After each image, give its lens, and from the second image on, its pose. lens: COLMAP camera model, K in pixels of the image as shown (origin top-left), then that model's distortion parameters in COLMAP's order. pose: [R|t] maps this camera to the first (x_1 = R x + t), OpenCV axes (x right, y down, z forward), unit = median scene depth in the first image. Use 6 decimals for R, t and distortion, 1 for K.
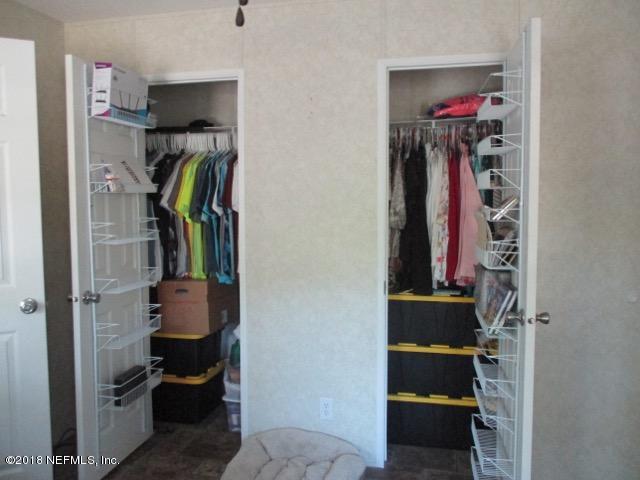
lens RADIAL K [[534.0, 0, 320.0], [0, 534.0, 240.0], [0, 0, 1]] dist [-0.001106, -0.001093]
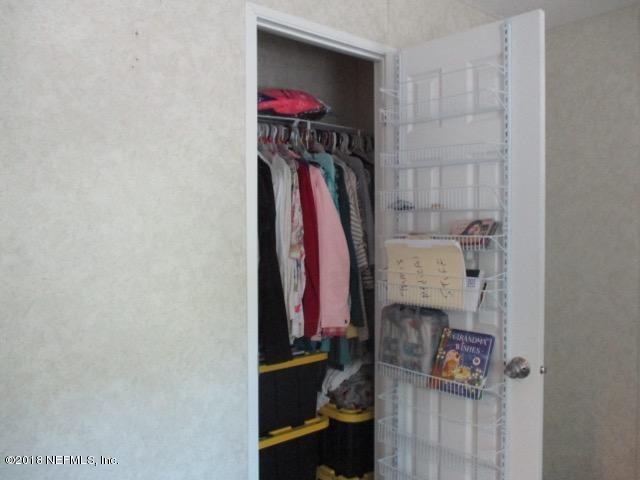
lens RADIAL K [[534.0, 0, 320.0], [0, 534.0, 240.0], [0, 0, 1]] dist [-0.001106, -0.001093]
pose [[0.608226, -0.014889, 0.793624, -0.323276], [0.054724, 0.998232, -0.023212, -0.036872], [-0.791875, 0.057548, 0.607965, 0.538112]]
